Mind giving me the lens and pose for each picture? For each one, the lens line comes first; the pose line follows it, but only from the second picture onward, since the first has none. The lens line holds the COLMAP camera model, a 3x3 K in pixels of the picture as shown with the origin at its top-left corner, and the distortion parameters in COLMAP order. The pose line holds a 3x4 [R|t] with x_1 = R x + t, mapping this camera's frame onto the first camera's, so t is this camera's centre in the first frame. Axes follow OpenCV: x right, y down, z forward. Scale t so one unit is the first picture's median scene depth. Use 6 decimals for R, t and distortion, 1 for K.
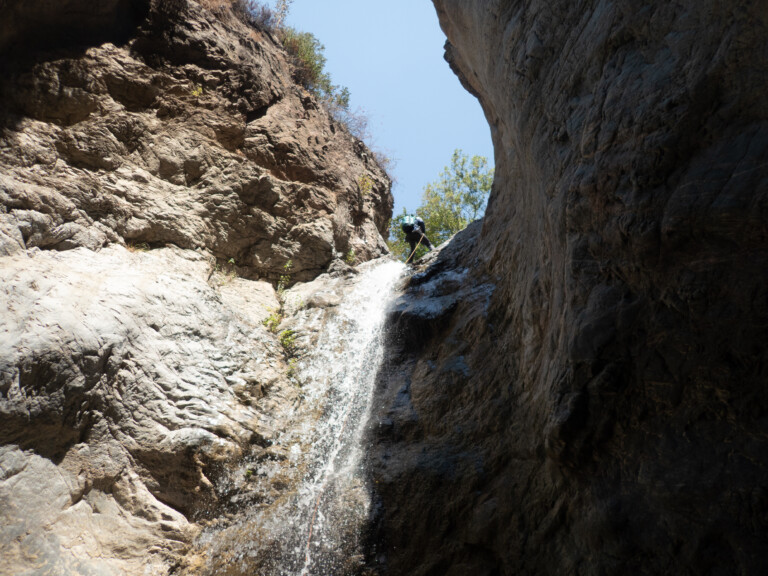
lens RADIAL K [[570.4, 0, 384.1], [0, 570.4, 289.1], [0, 0, 1]] dist [0.009596, -0.003072]
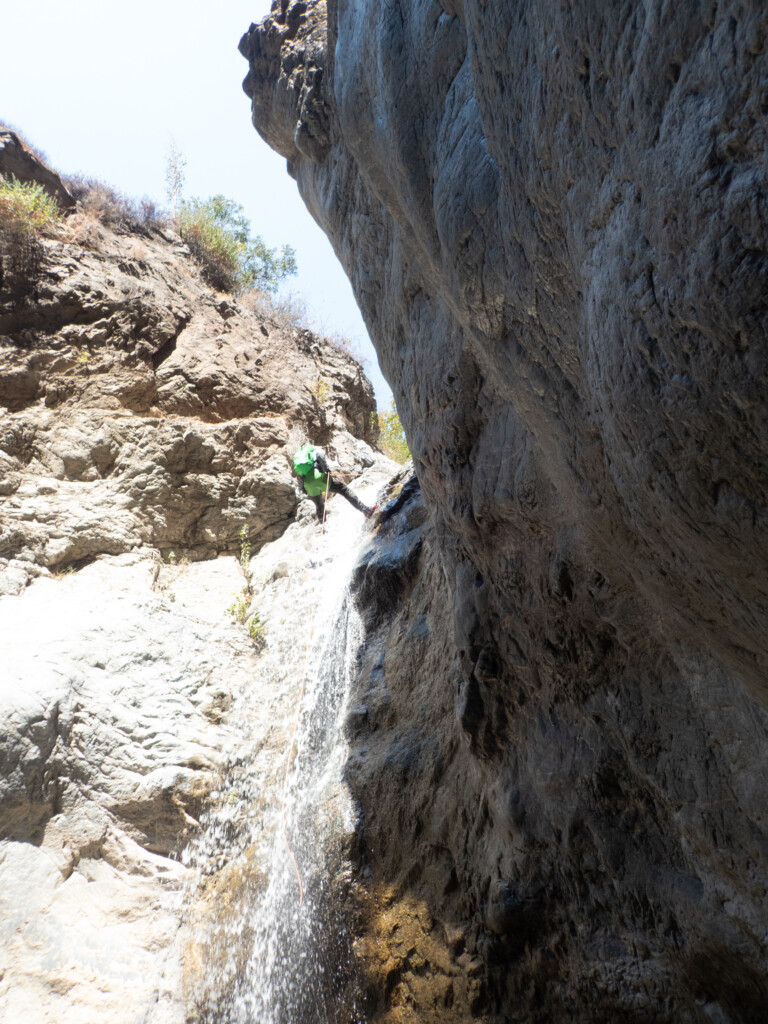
lens RADIAL K [[760.6, 0, 380.7], [0, 760.6, 519.1], [0, 0, 1]] dist [0.009596, -0.003072]
pose [[0.951620, -0.281440, -0.123332, 0.174483], [0.291069, 0.954263, 0.068268, -0.080446], [0.098478, -0.100863, 0.990014, -0.087823]]
